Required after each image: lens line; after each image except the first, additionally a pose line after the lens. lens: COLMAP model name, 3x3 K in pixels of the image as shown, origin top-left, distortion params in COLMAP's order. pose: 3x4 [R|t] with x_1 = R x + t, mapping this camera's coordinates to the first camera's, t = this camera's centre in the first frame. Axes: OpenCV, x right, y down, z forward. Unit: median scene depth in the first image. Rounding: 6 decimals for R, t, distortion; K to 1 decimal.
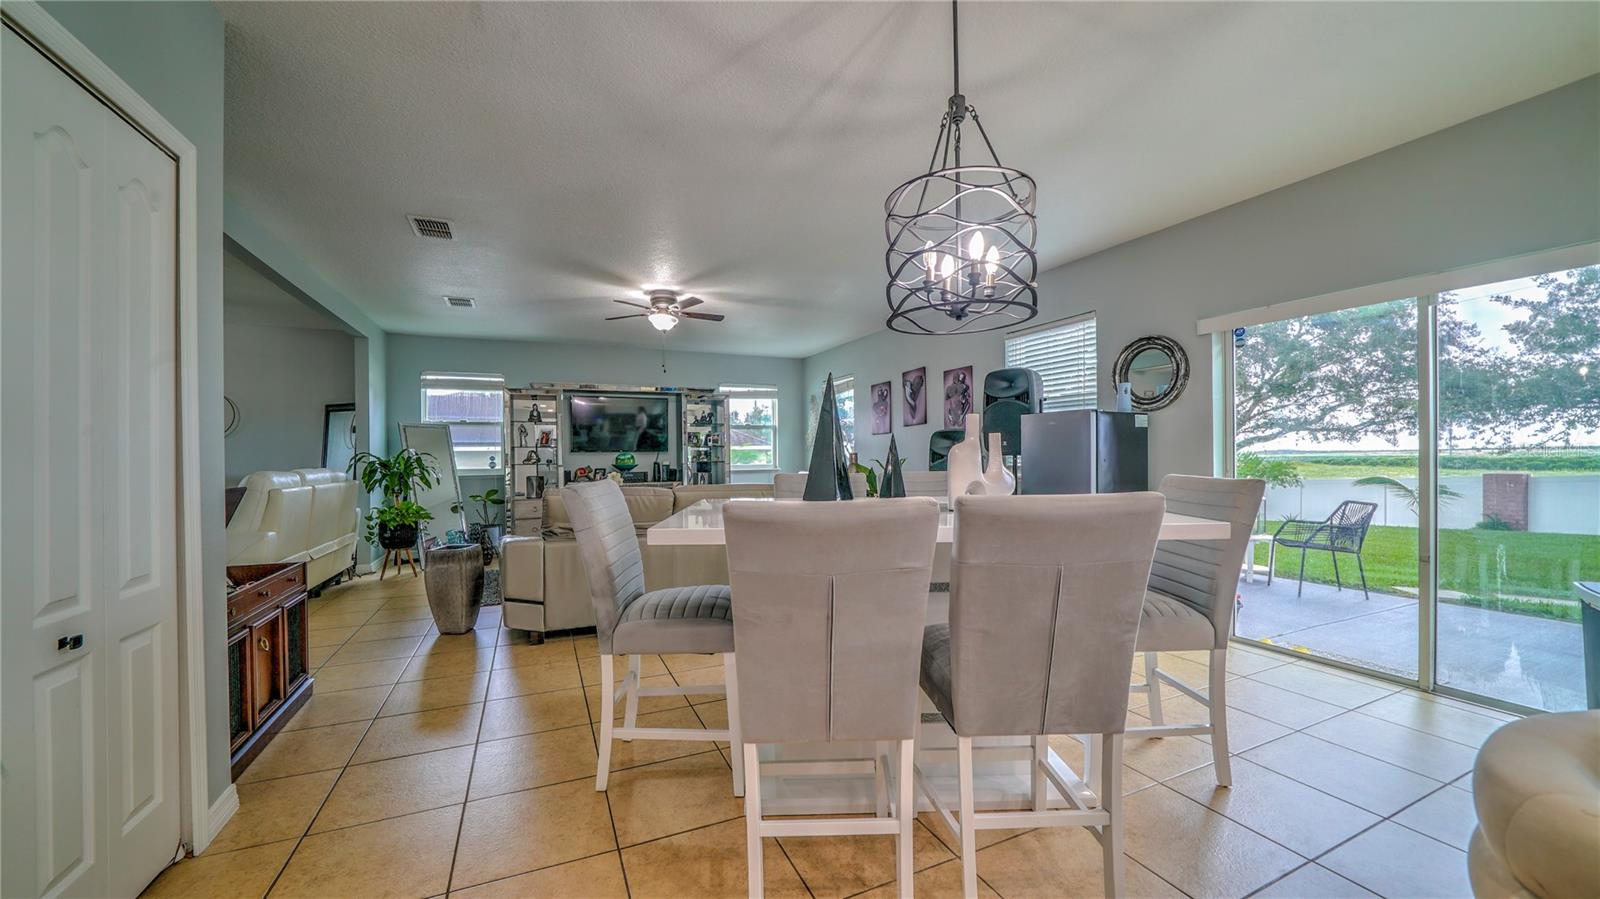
lens RADIAL K [[584.0, 0, 793.8], [0, 584.0, 461.7], [0, 0, 1]] dist [-0.013860, 0.000226]
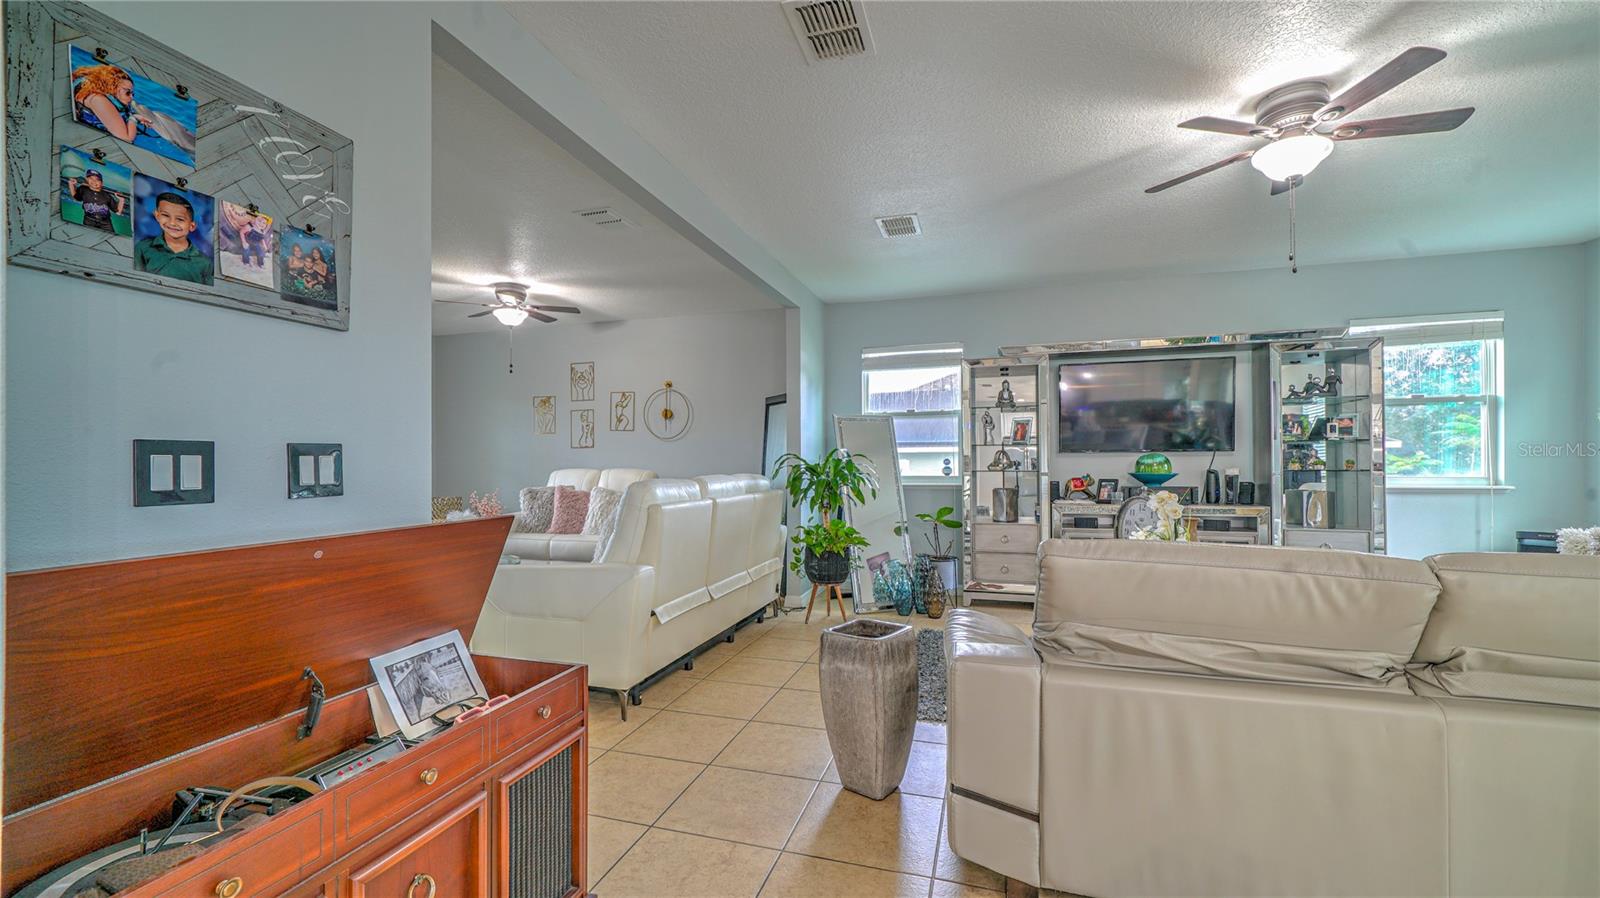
lens RADIAL K [[665.3, 0, 778.0], [0, 665.3, 456.5], [0, 0, 1]] dist [-0.000961, -0.000103]
pose [[0.739747, -0.000222, -0.672885, -0.145578], [-0.007376, 0.999937, -0.008440, -0.004046], [0.672845, 0.011207, 0.739699, 0.306019]]
